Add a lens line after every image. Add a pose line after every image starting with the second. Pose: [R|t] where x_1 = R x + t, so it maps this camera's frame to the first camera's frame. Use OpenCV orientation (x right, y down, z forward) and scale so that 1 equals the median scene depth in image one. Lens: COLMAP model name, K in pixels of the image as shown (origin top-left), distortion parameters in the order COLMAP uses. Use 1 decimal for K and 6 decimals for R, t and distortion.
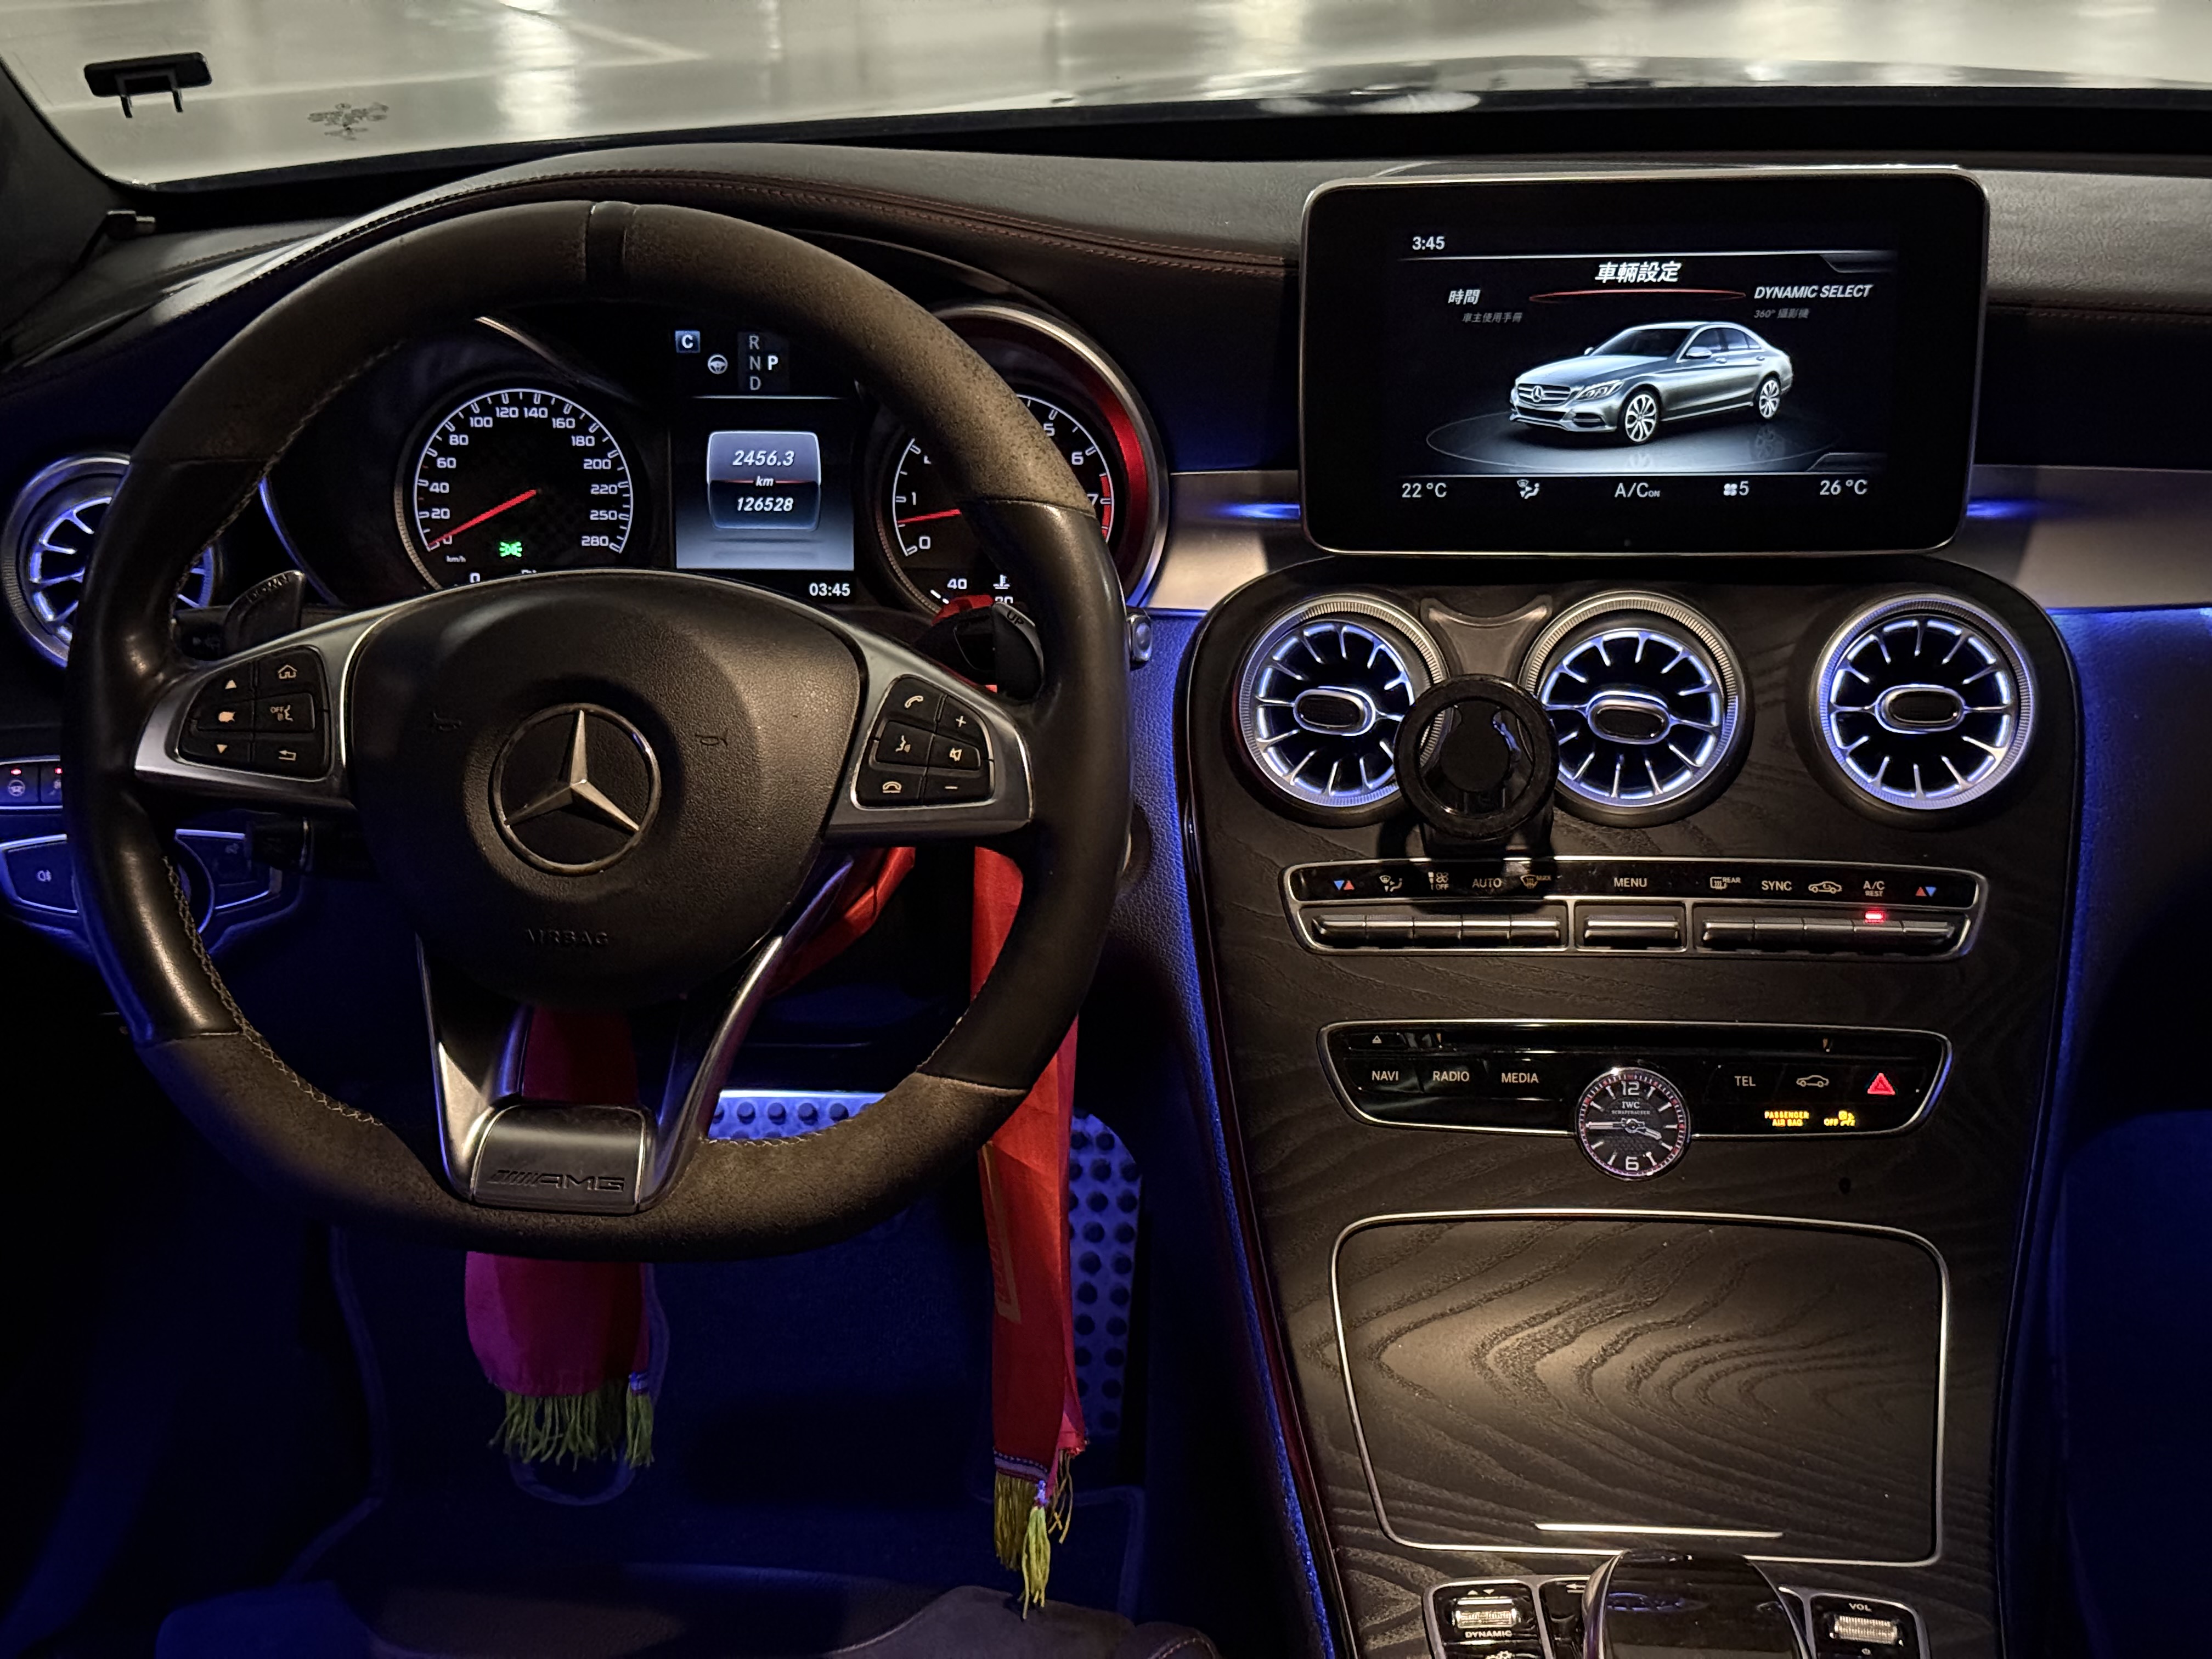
lens RADIAL K [[3075.0, 0, 1099.1], [0, 3075.0, 828.6], [0, 0, 1]] dist [0.070368, 0.000000]
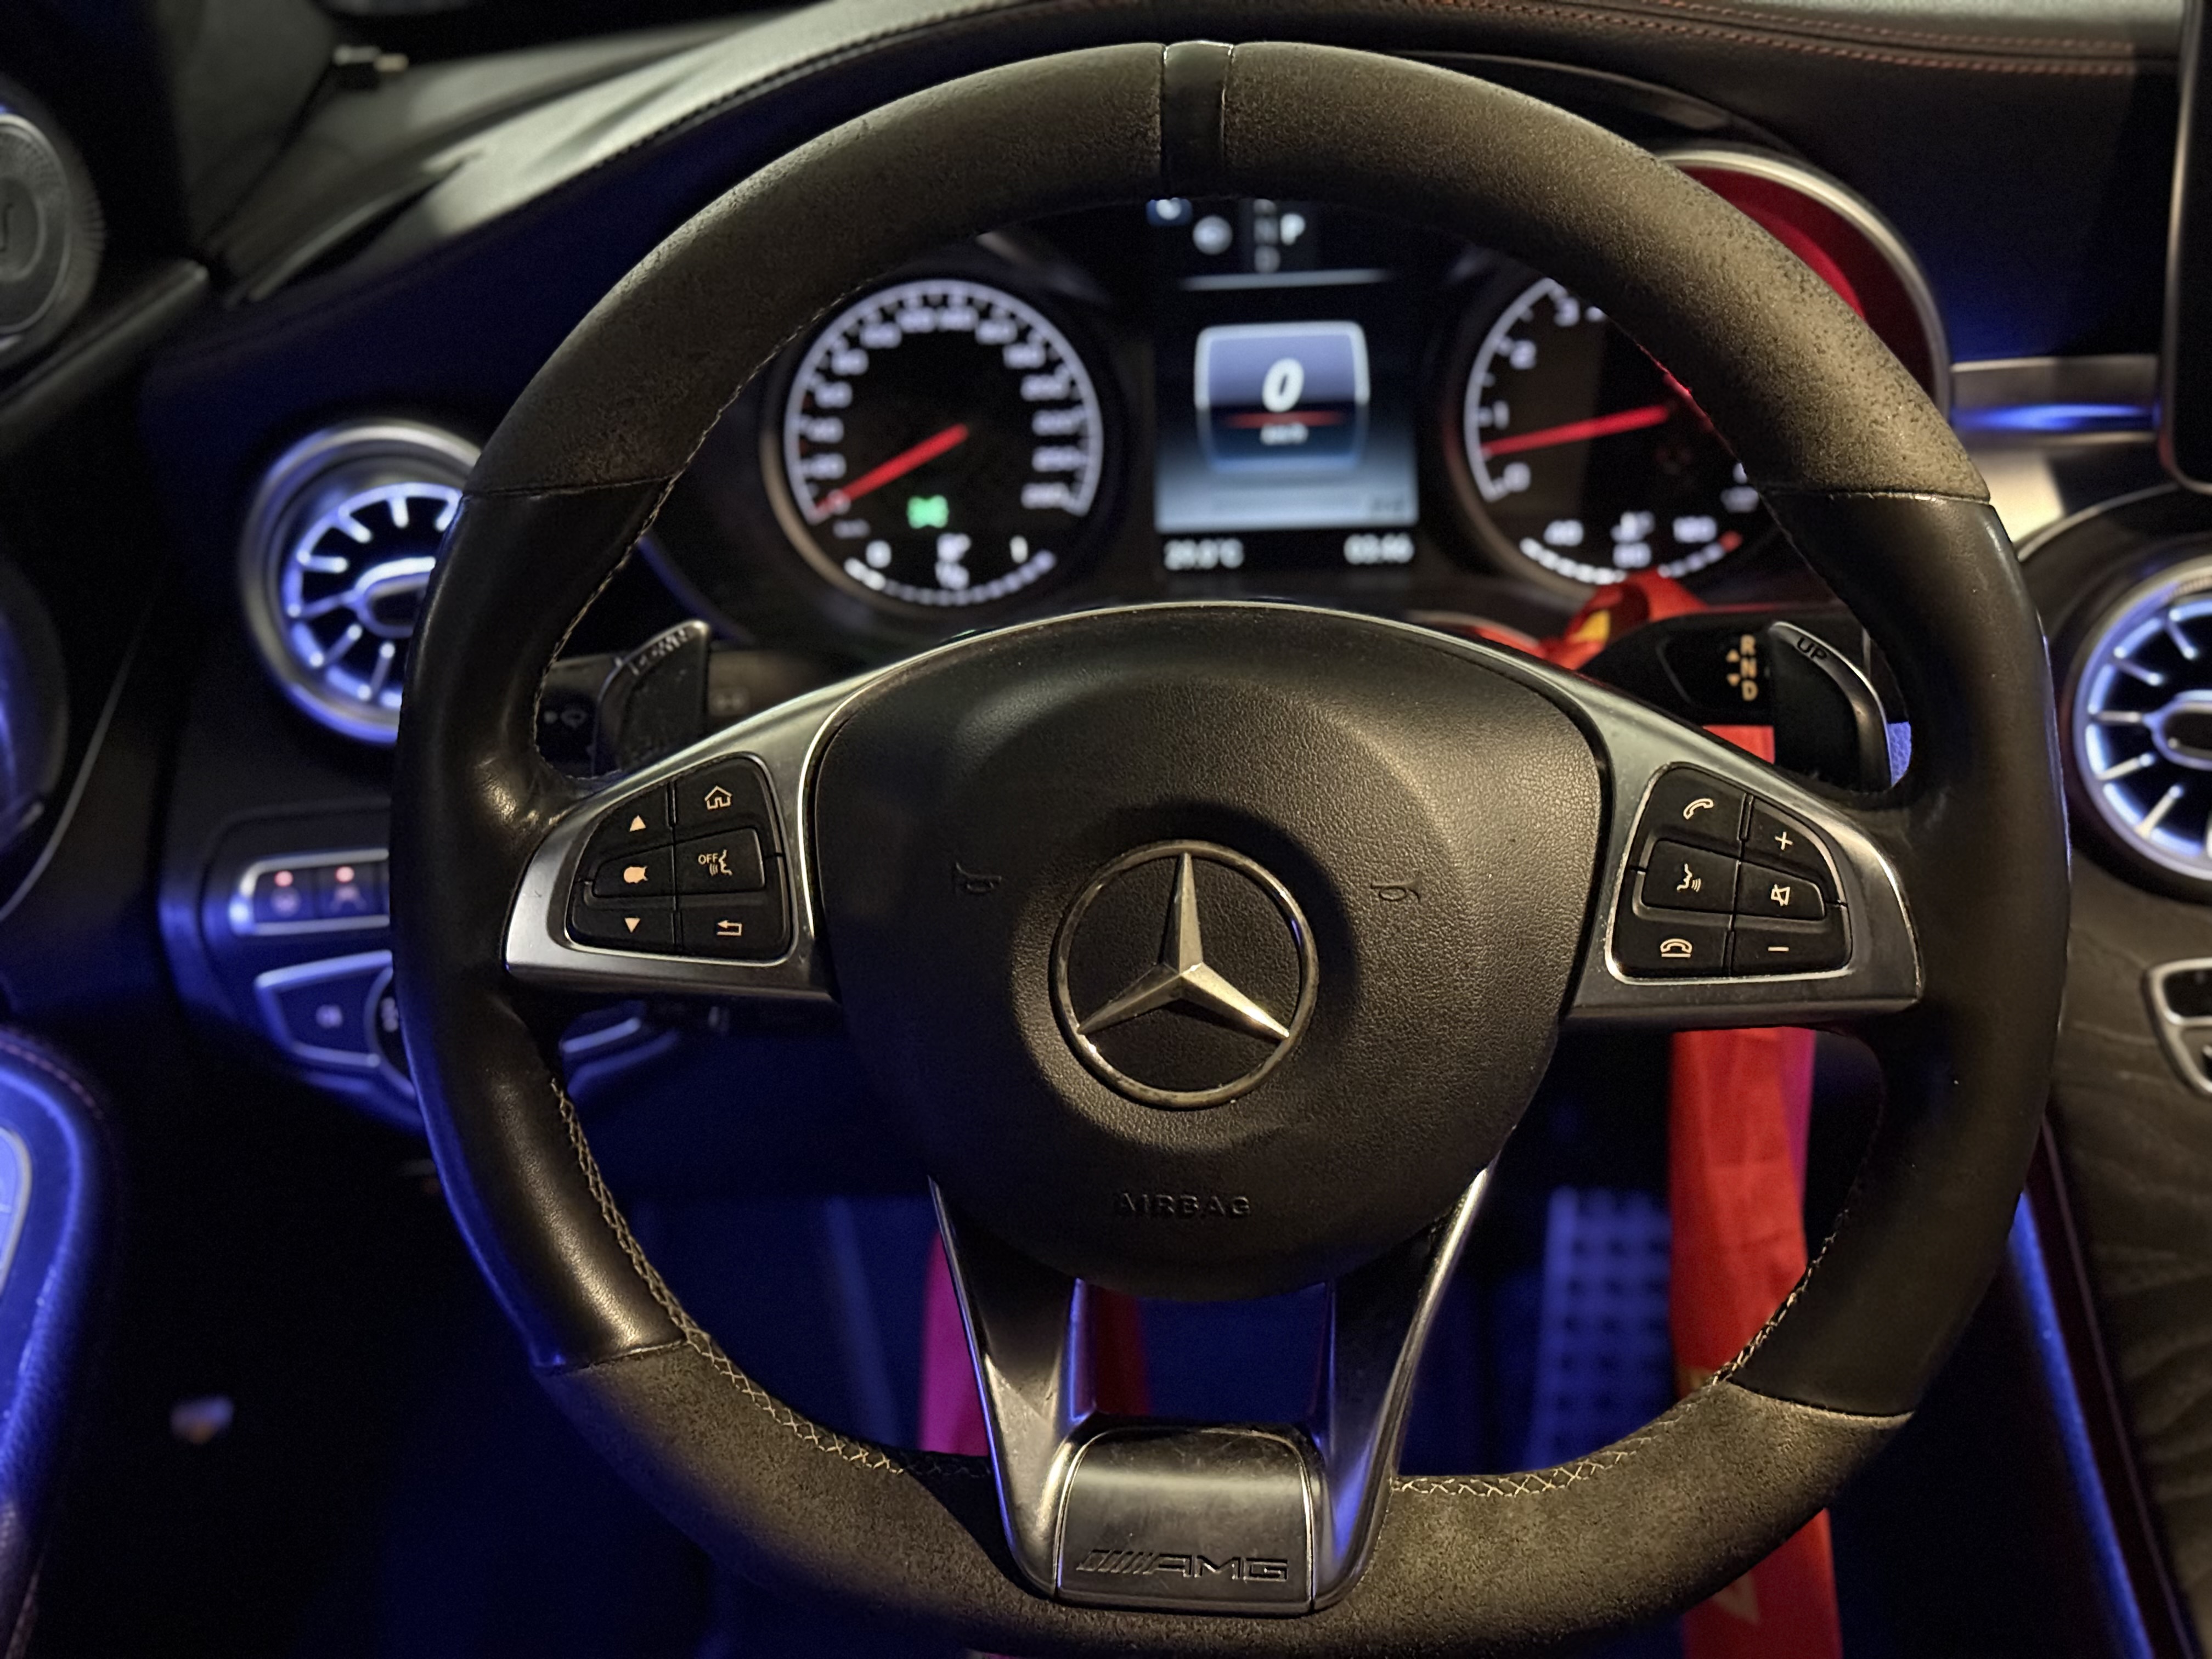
lens RADIAL K [[3075.0, 0, 1098.2], [0, 3075.0, 840.9], [0, 0, 1]] dist [0.070368, 0.000000]
pose [[0.998178, -0.045096, -0.040090, -0.144649], [0.048723, 0.994318, 0.094648, -0.092100], [0.035594, -0.096429, 0.994703, 0.324577]]
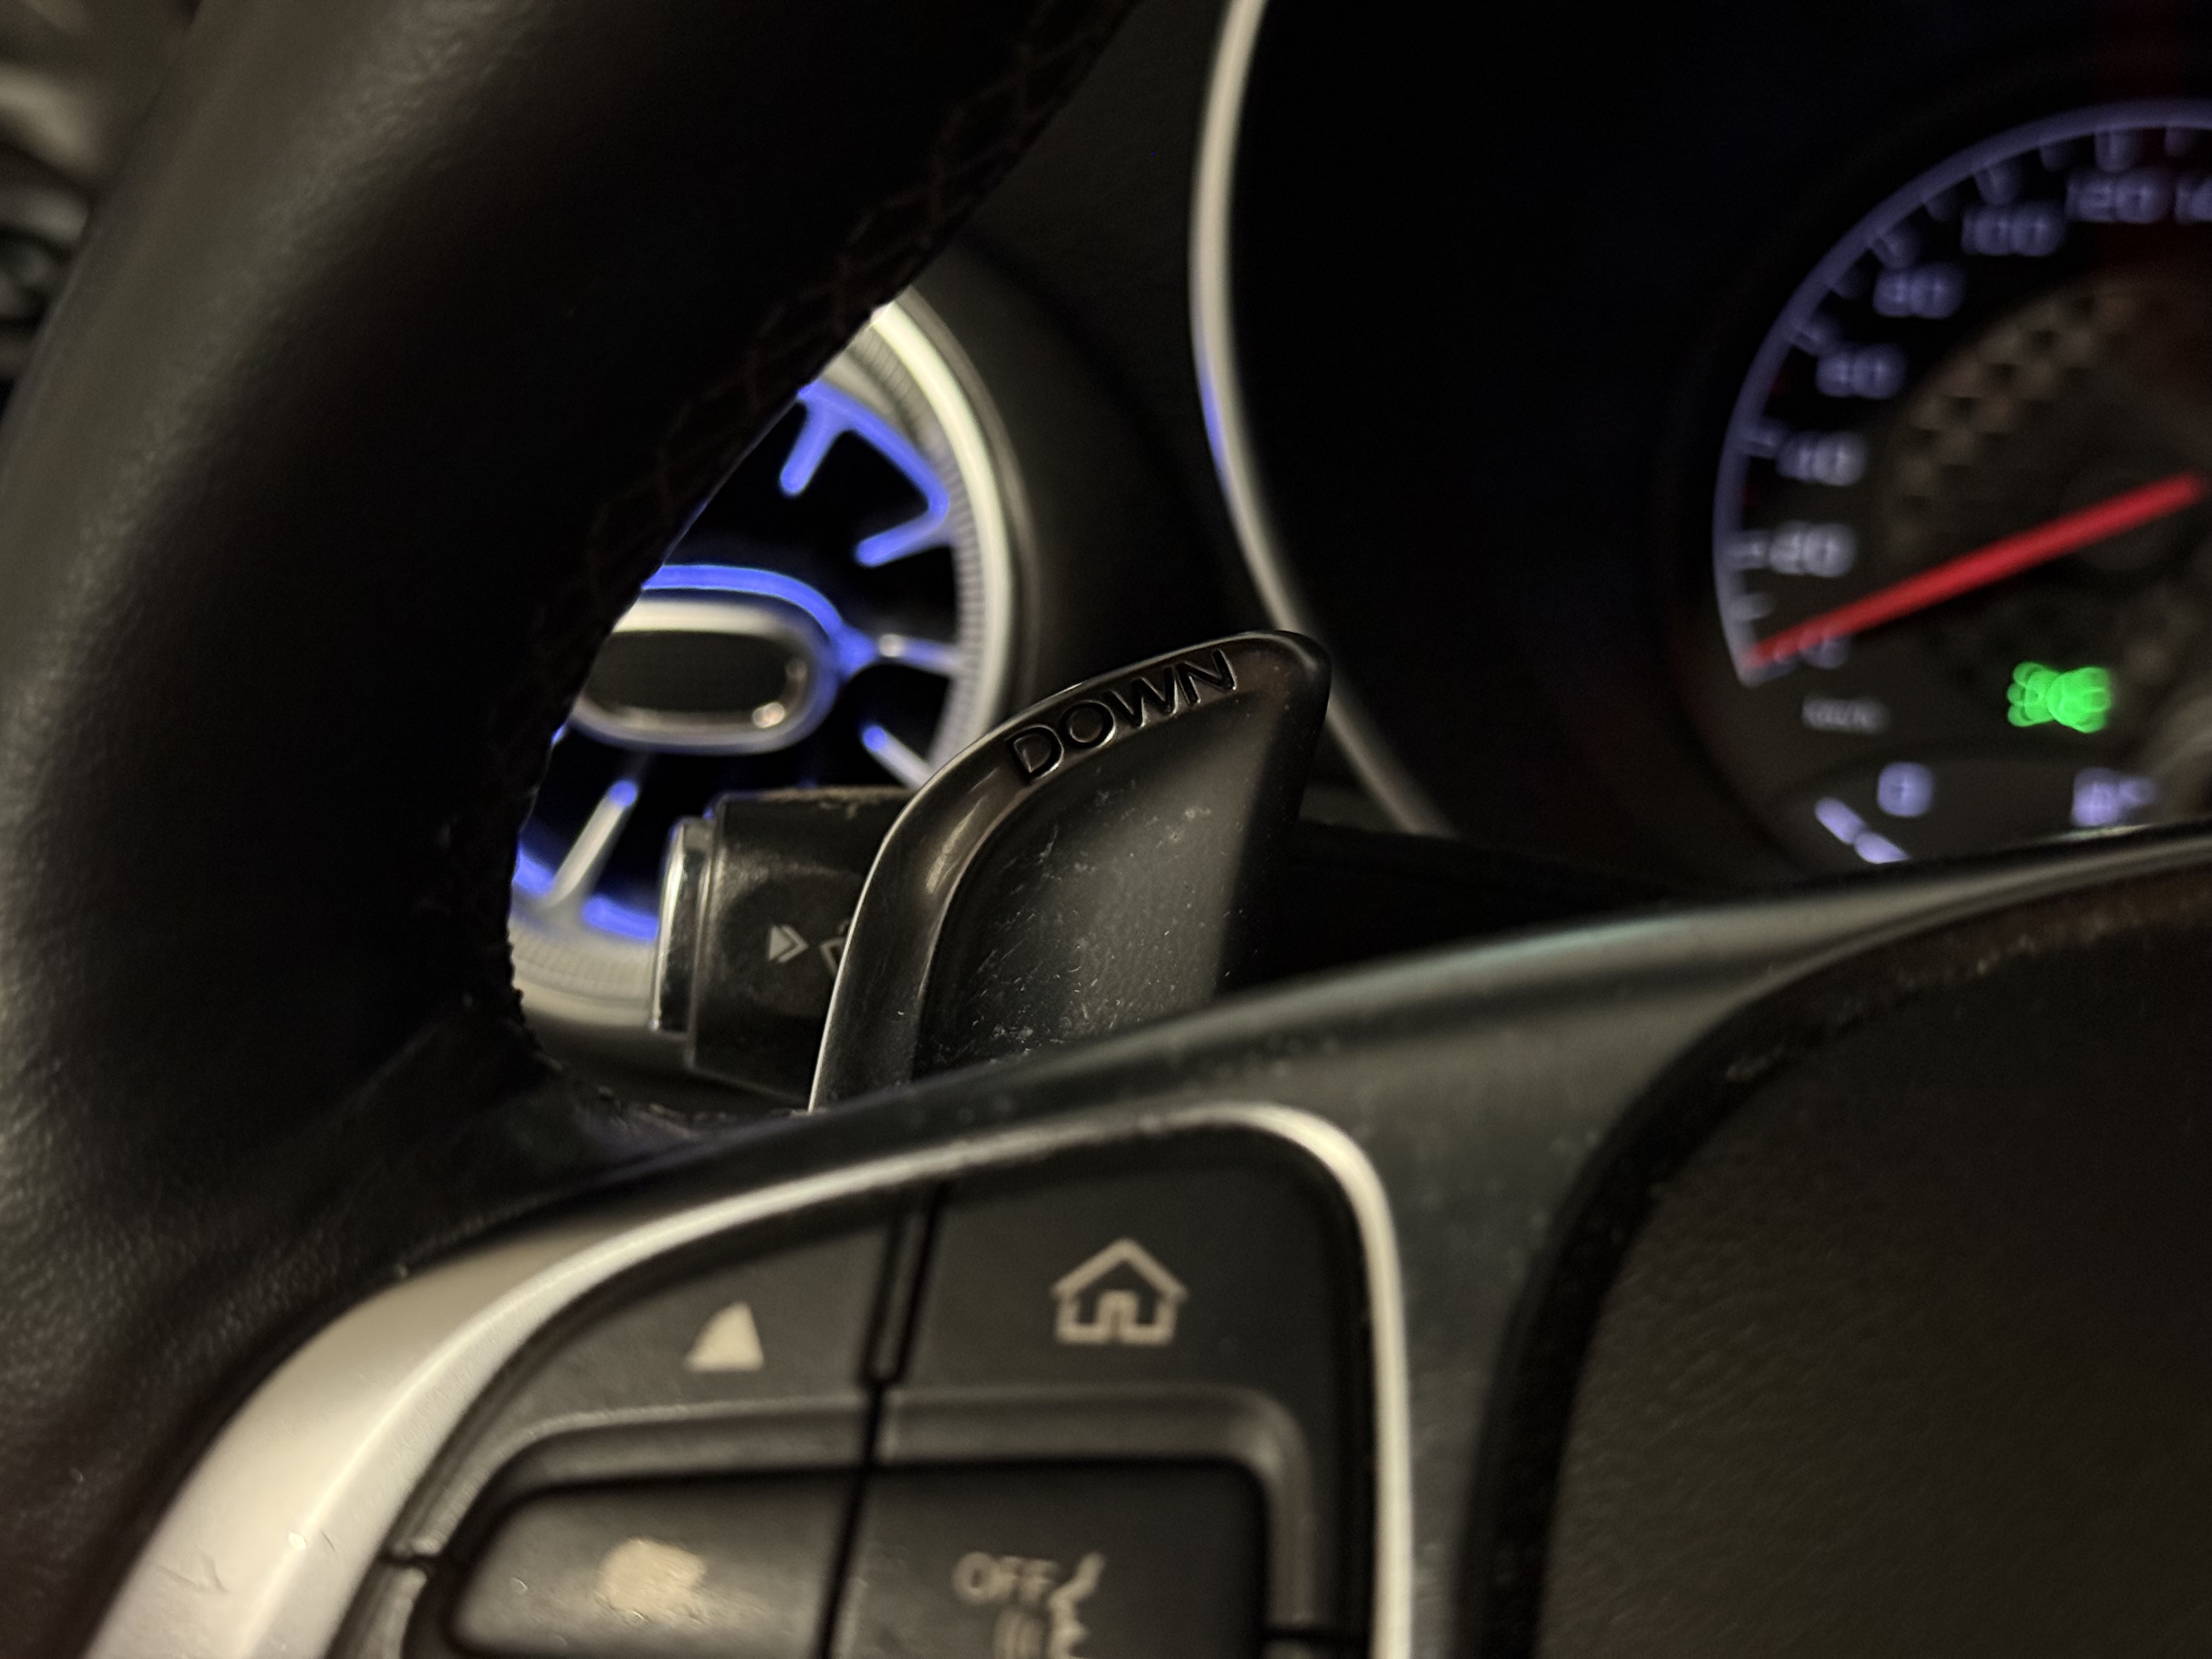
lens RADIAL K [[3075.0, 0, 1106.8], [0, 3075.0, 815.2], [0, 0, 1]] dist [0.070368, 0.000000]
pose [[0.941087, 0.101407, -0.322601, -0.207080], [-0.132591, 0.988242, -0.076146, -0.055292], [0.311086, 0.114434, 0.943467, 0.821887]]
